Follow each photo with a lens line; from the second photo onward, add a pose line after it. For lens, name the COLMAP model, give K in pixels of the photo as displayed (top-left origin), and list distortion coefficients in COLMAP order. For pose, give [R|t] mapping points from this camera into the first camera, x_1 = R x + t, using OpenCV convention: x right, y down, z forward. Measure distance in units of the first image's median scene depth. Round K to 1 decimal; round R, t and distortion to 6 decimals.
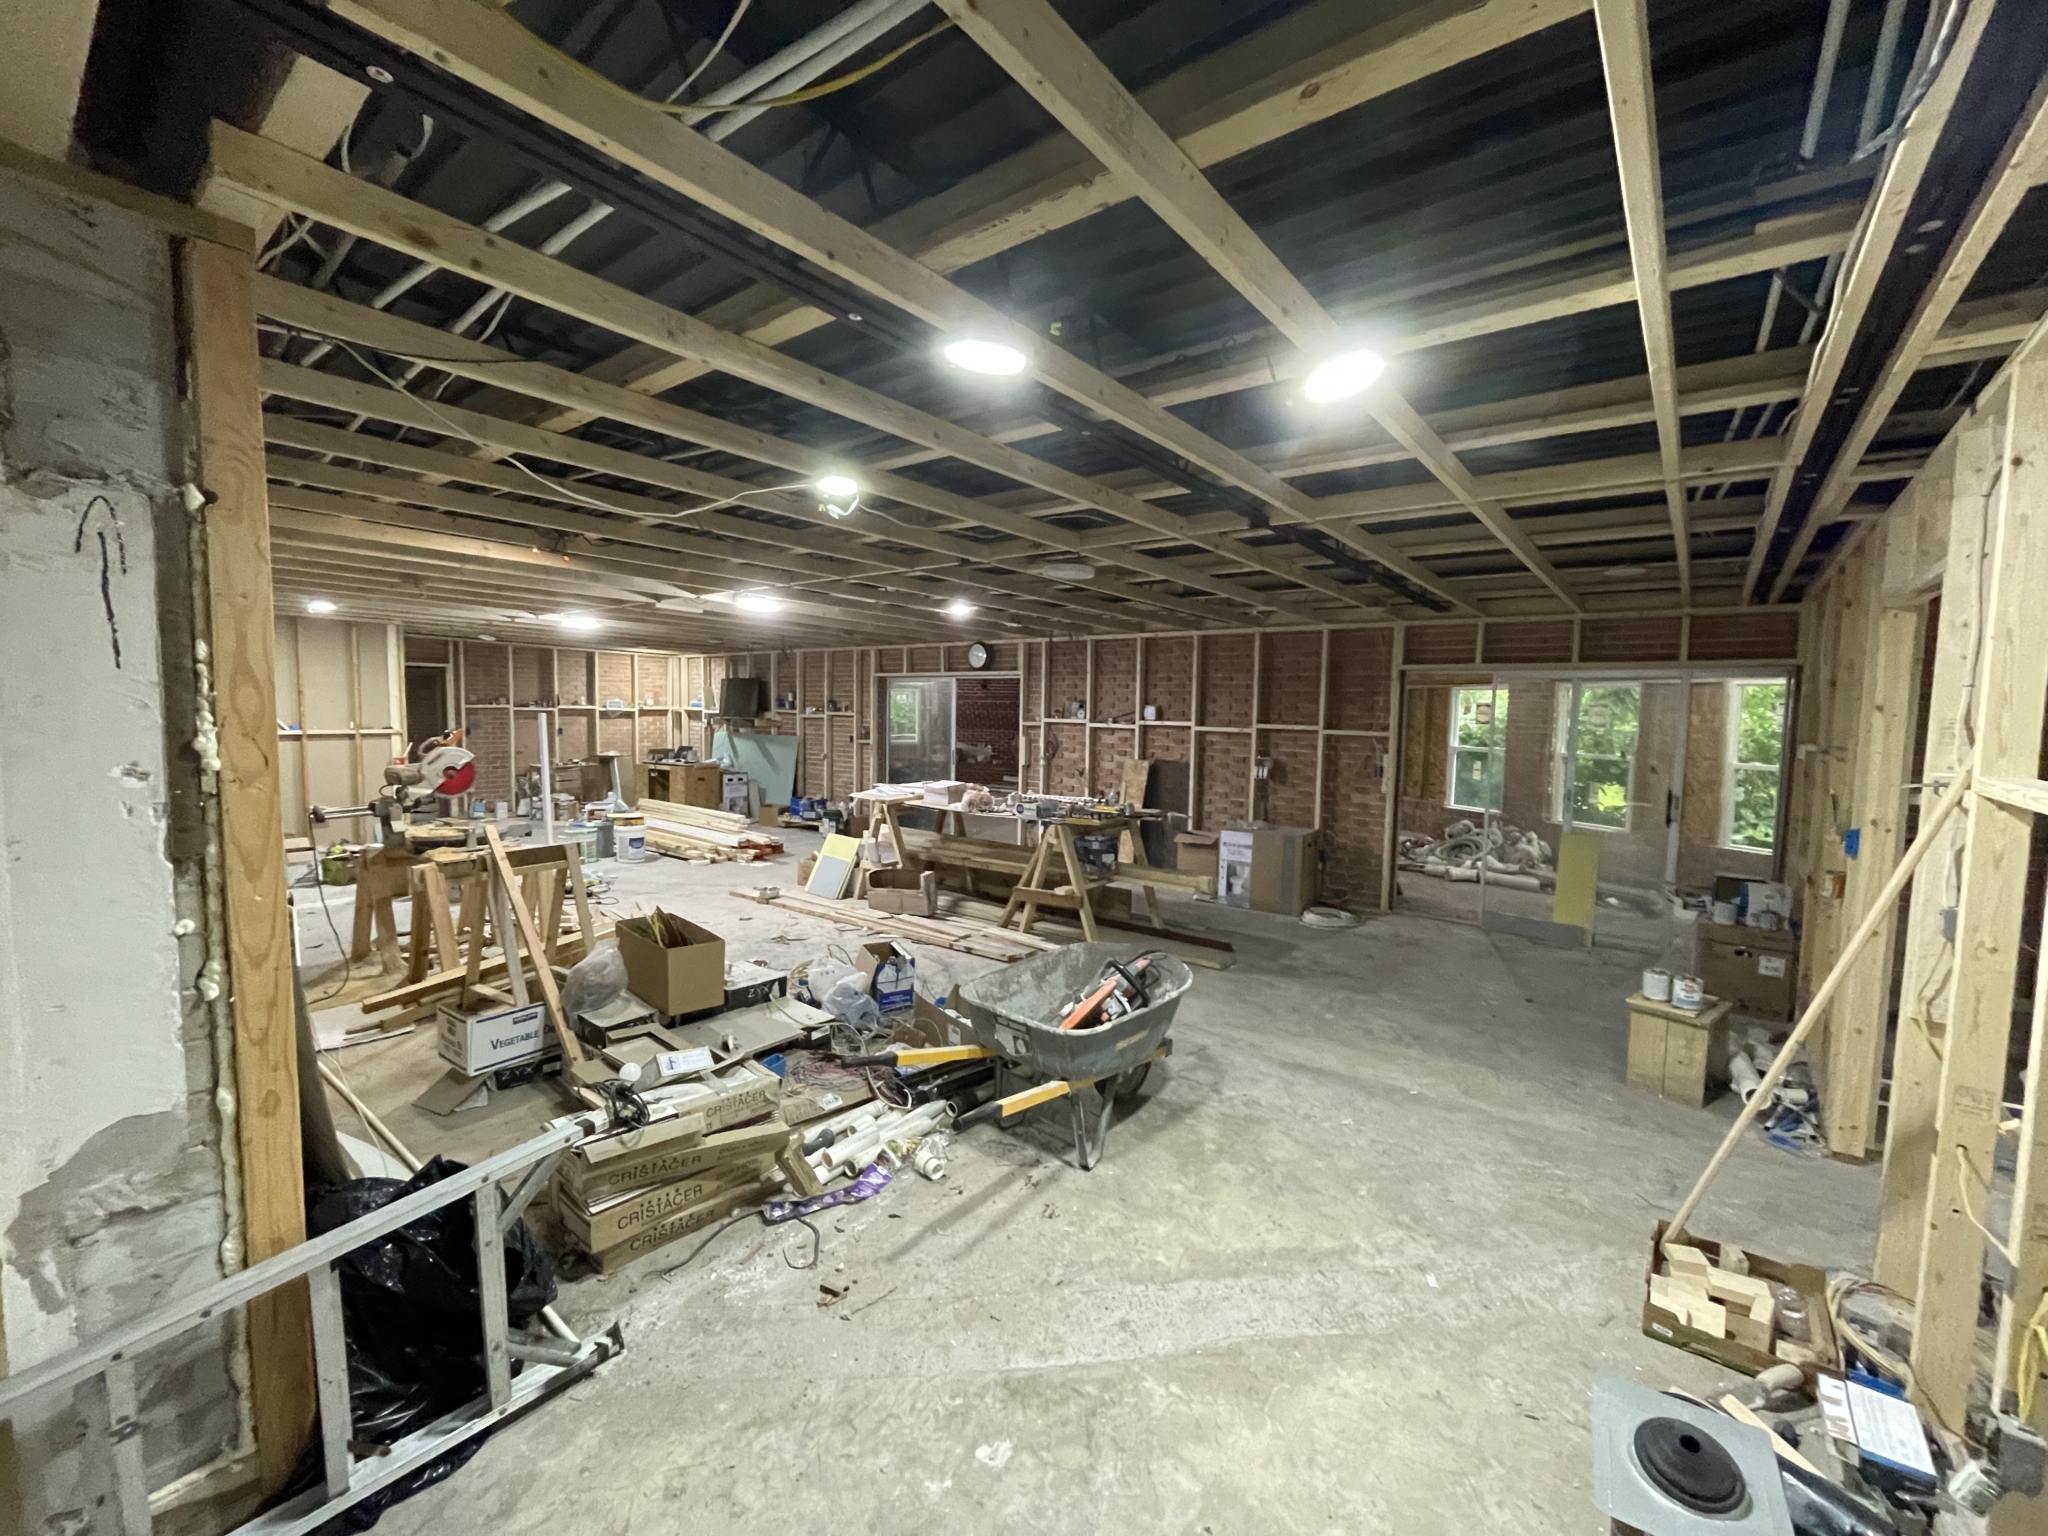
lens RADIAL K [[832.1, 0, 1024.0], [0, 832.1, 768.0], [0, 0, 1]] dist [-0.003267, -0.000180]
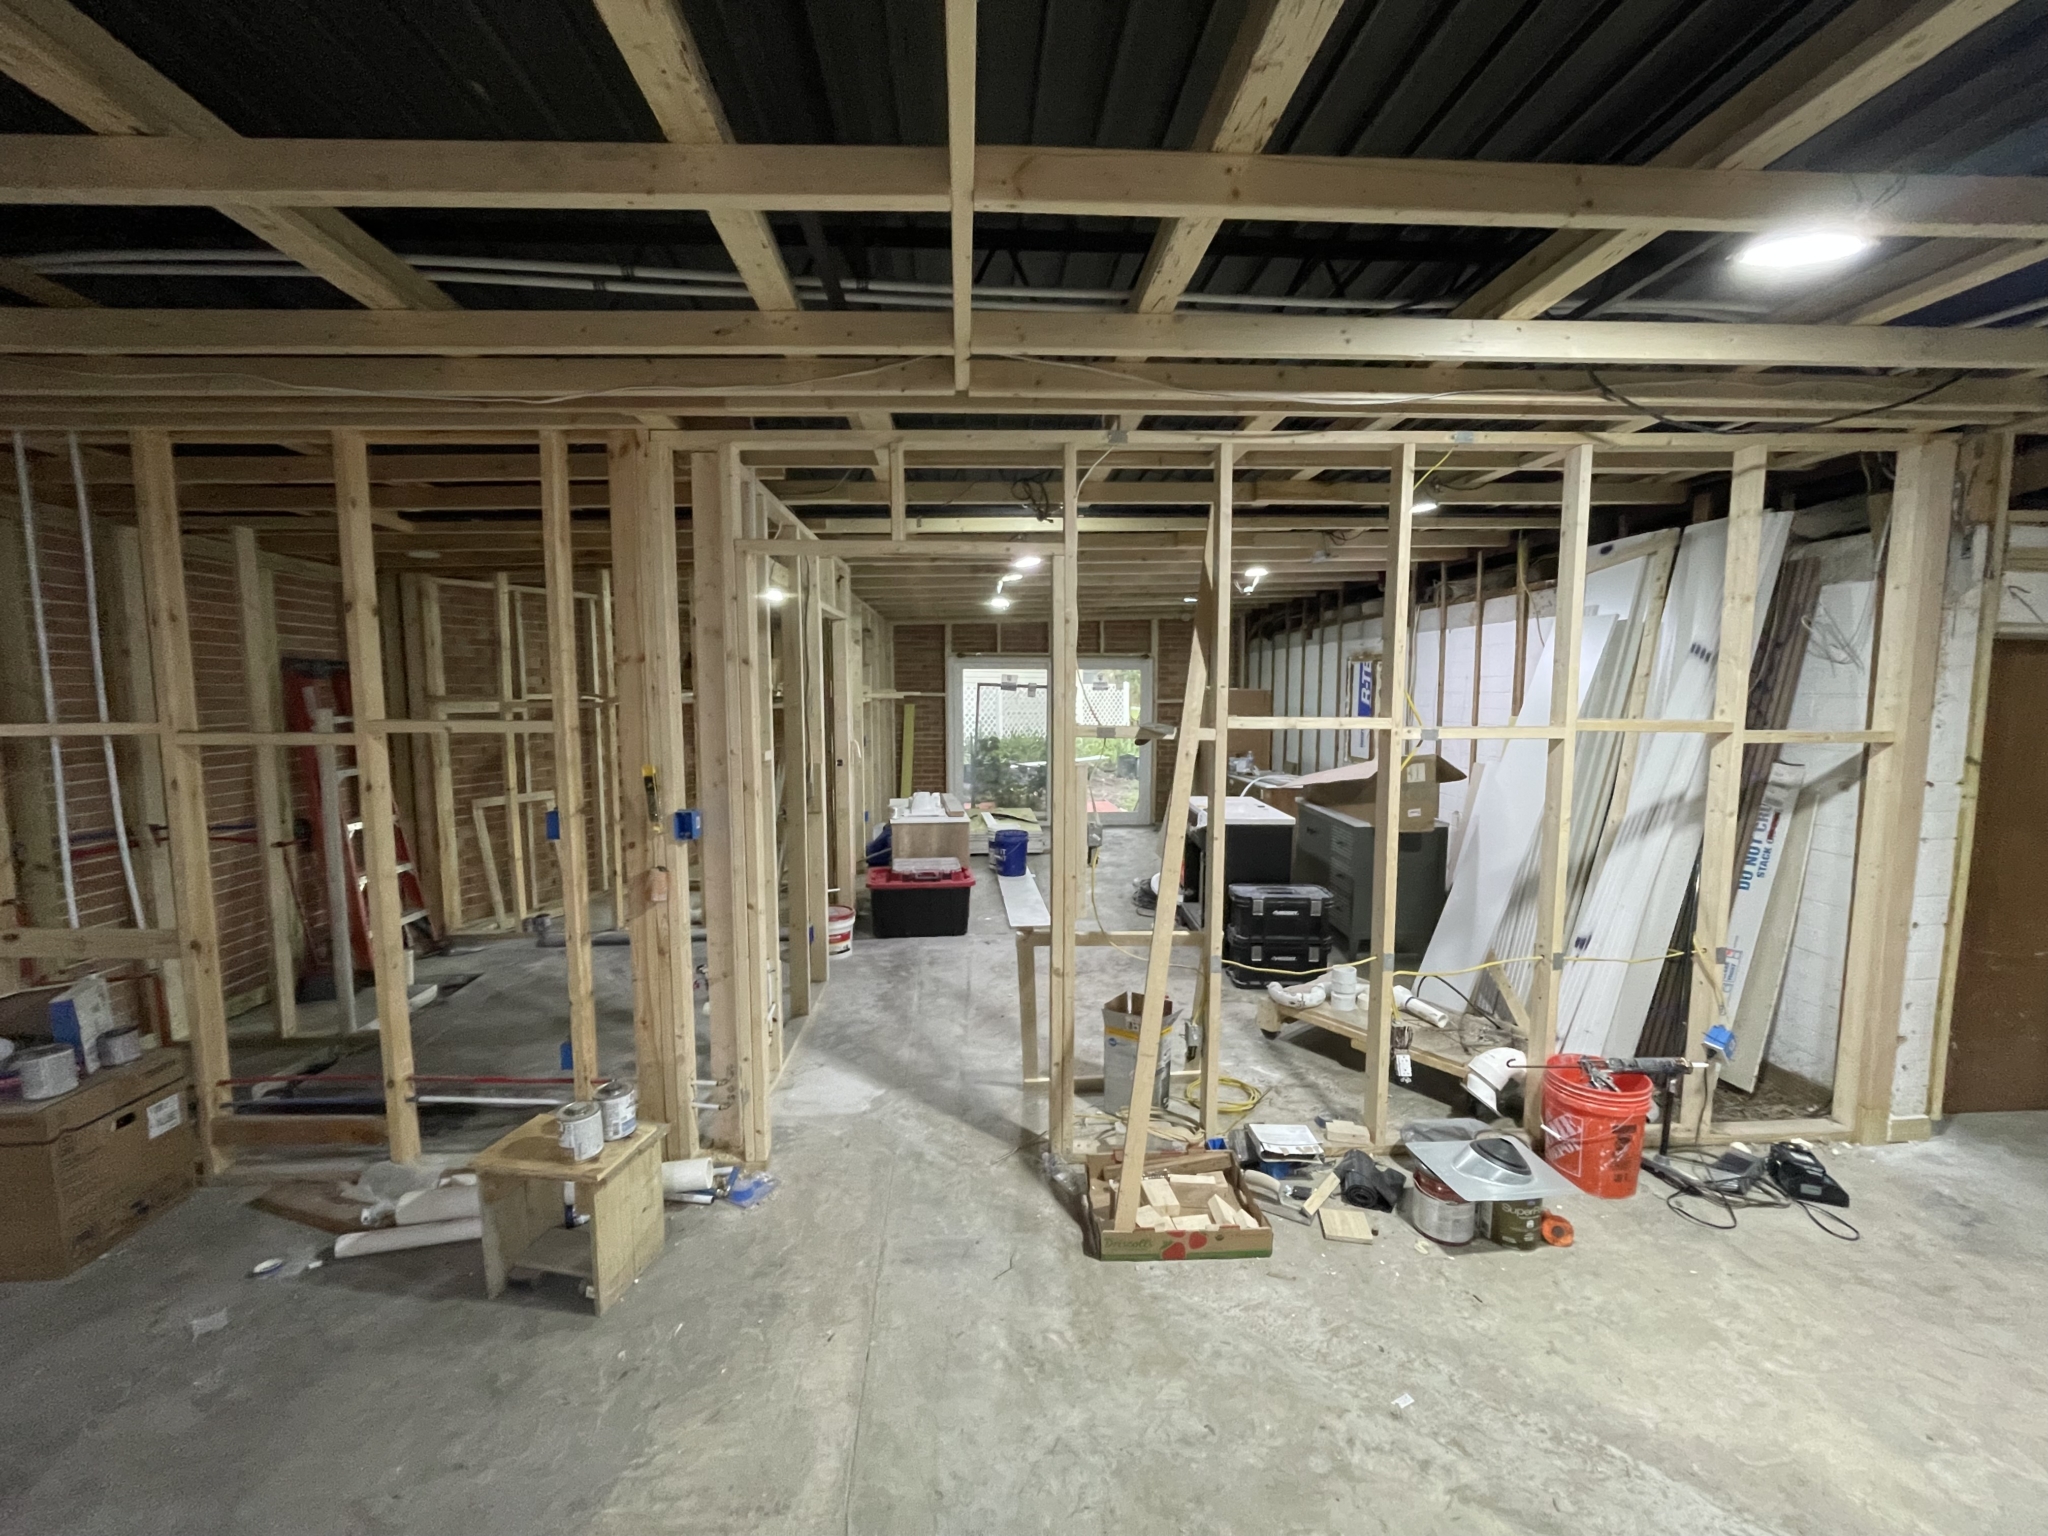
lens RADIAL K [[832.1, 0, 1024.0], [0, 832.1, 768.0], [0, 0, 1]] dist [-0.003267, -0.000180]
pose [[-0.664411, -0.090106, 0.741916, 0.179008], [0.042888, 0.986473, 0.158215, -0.106502], [-0.746136, 0.136939, -0.651559, 1.530123]]
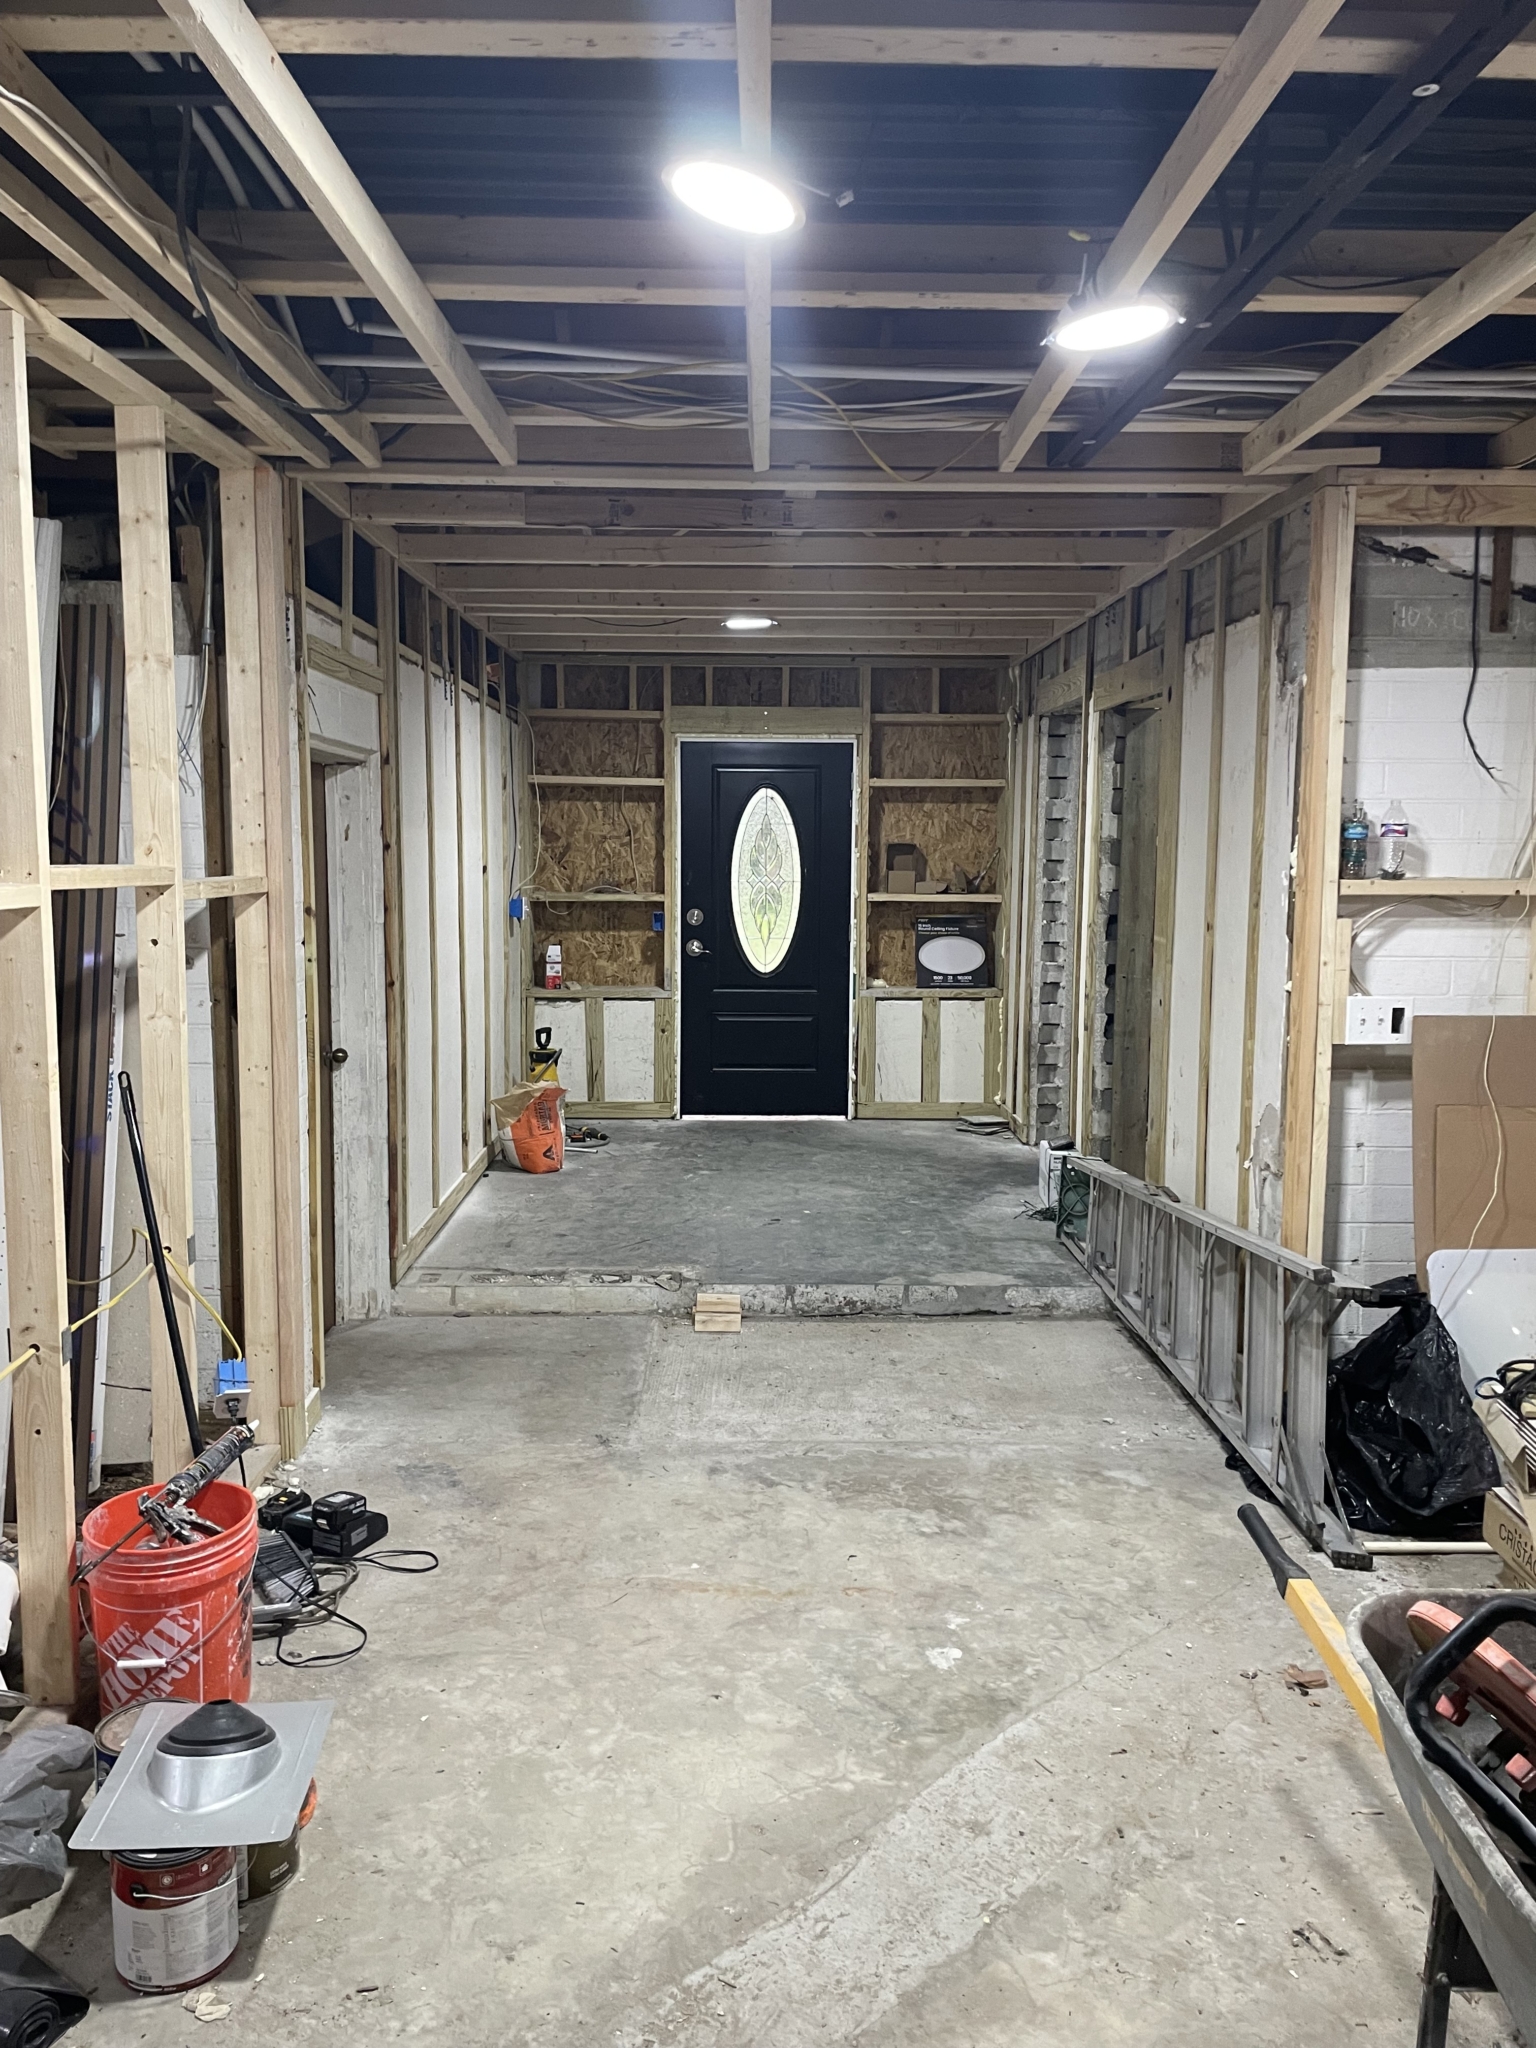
lens RADIAL K [[1525.5, 0, 760.7], [0, 1525.5, 1012.9], [0, 0, 1]] dist [0.055124, -0.100874]
pose [[-0.774906, 0.045170, -0.630460, 0.759010], [-0.067856, 0.985734, 0.154027, -0.060759], [0.628423, 0.162137, -0.760786, 1.366087]]
